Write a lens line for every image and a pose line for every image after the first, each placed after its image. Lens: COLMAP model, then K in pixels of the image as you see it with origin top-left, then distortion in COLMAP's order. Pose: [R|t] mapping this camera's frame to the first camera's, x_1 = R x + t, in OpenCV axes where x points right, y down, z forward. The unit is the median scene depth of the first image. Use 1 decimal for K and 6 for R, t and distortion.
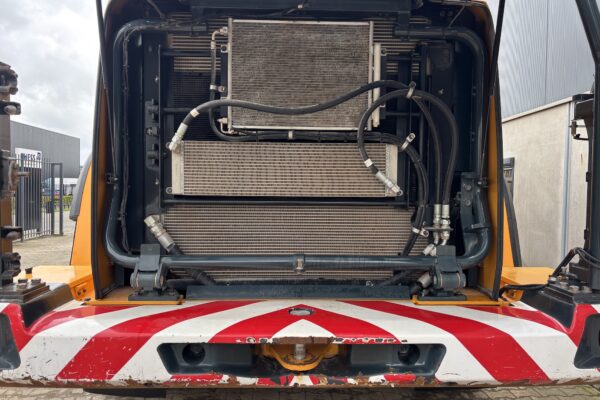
lens RADIAL K [[449.9, 0, 297.6], [0, 449.9, 197.5], [0, 0, 1]] dist [0.008920, -0.001140]
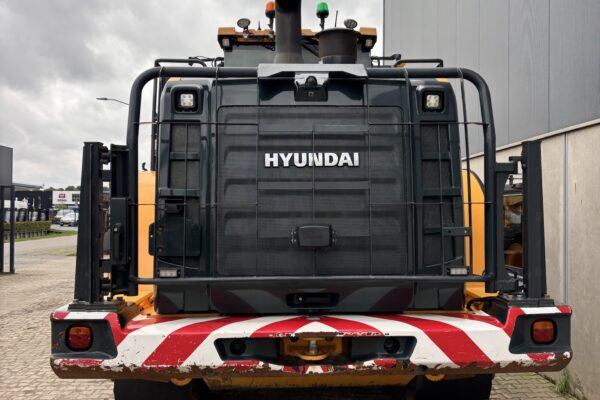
lens RADIAL K [[449.9, 0, 303.9], [0, 449.9, 201.9], [0, 0, 1]] dist [0.008920, -0.001140]
pose [[0.999876, -0.015733, 0.001060, -0.019996], [0.015768, 0.998185, -0.058128, -0.020457], [-0.000144, 0.058138, 0.998309, -0.430807]]
